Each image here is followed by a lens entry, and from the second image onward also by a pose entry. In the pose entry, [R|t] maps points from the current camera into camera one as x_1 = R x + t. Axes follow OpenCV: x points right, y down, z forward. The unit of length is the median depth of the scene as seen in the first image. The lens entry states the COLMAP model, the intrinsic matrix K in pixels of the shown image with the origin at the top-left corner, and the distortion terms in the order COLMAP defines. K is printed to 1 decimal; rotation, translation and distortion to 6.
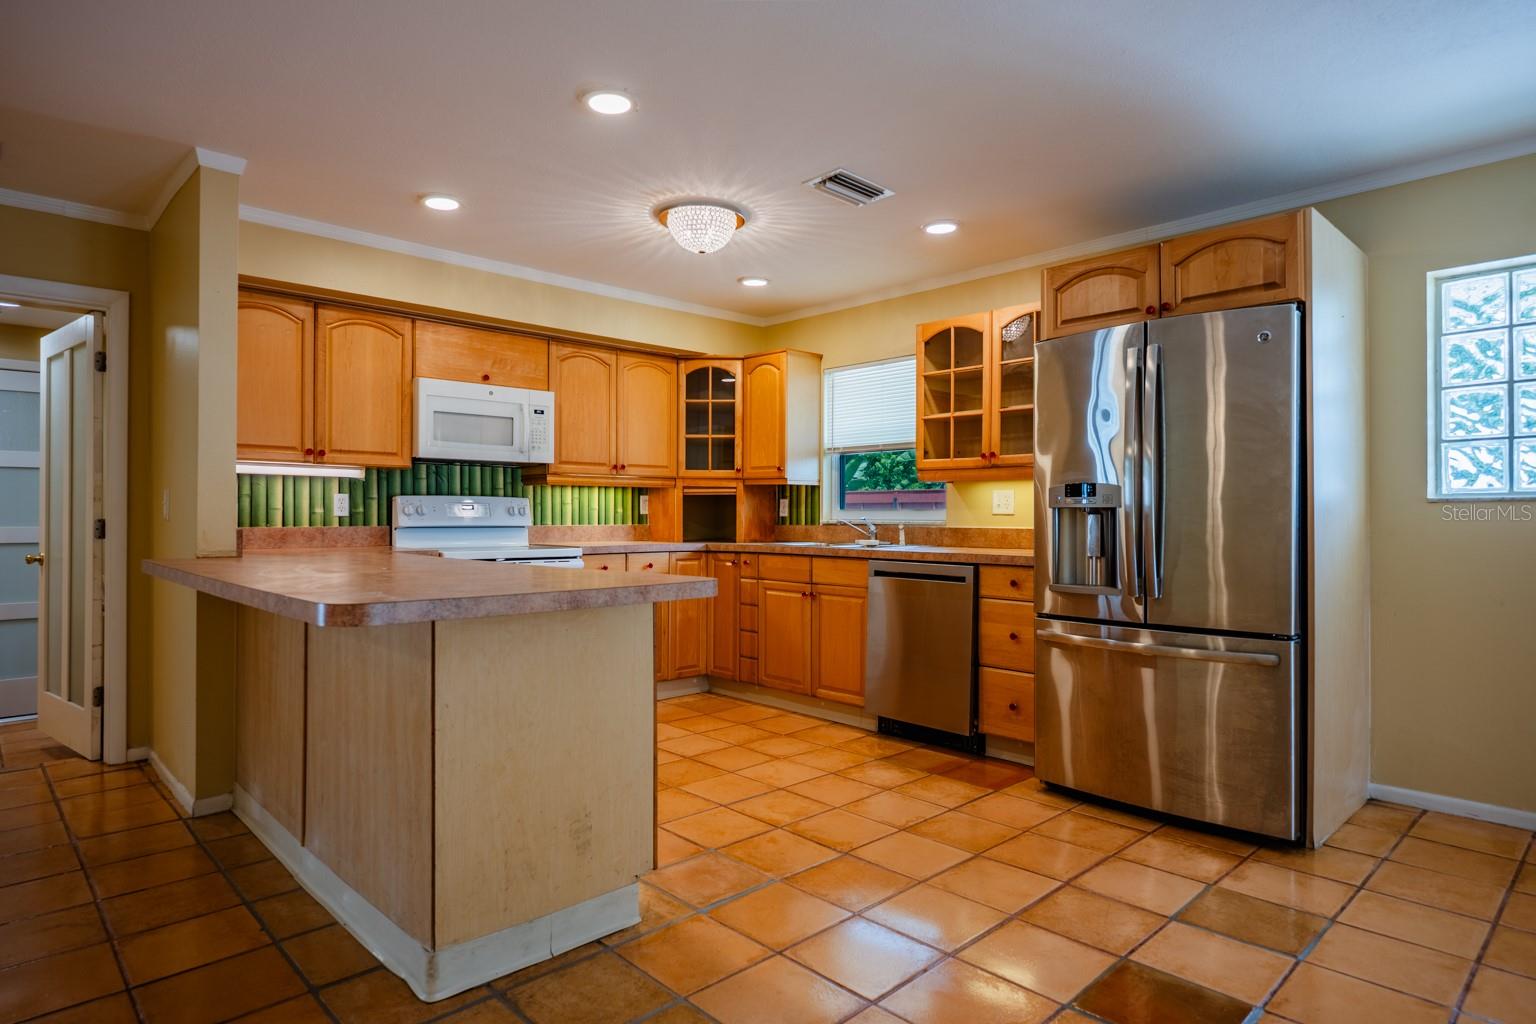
lens RADIAL K [[859.3, 0, 761.8], [0, 859.3, 511.5], [0, 0, 1]] dist [0.003356, -0.002597]
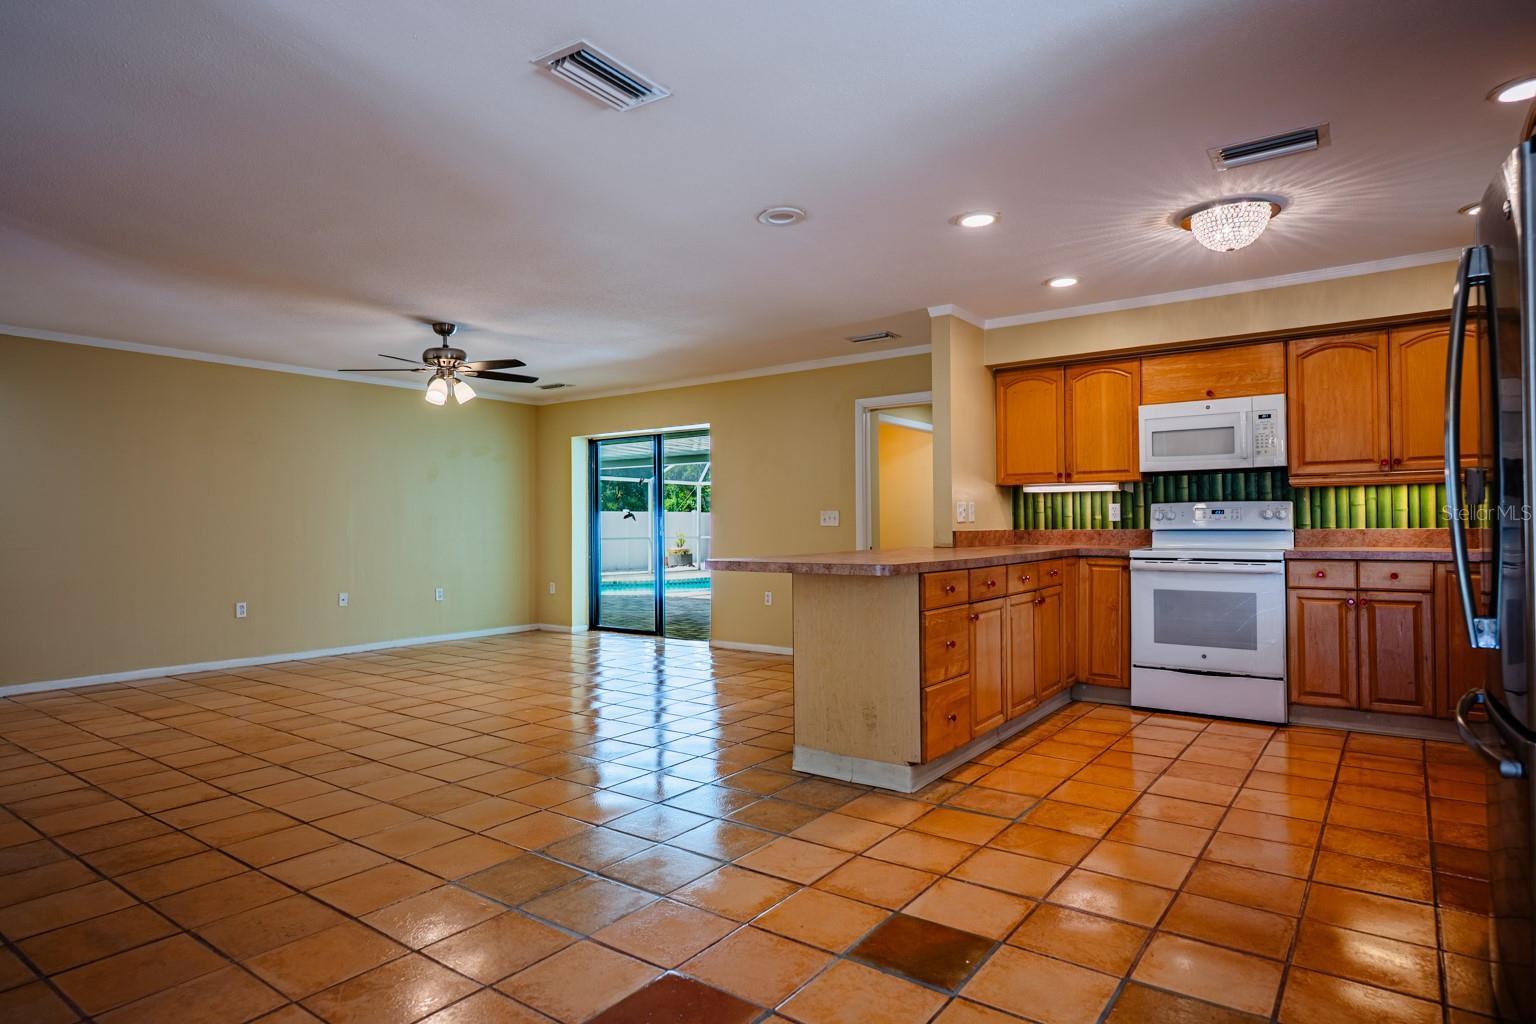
lens RADIAL K [[859.3, 0, 759.5], [0, 859.3, 518.2], [0, 0, 1]] dist [0.003356, -0.002597]
pose [[0.171850, -0.007989, -0.985091, 0.692201], [0.015001, 0.999872, -0.005492, 0.000193], [0.985009, -0.013833, 0.171948, 0.261145]]
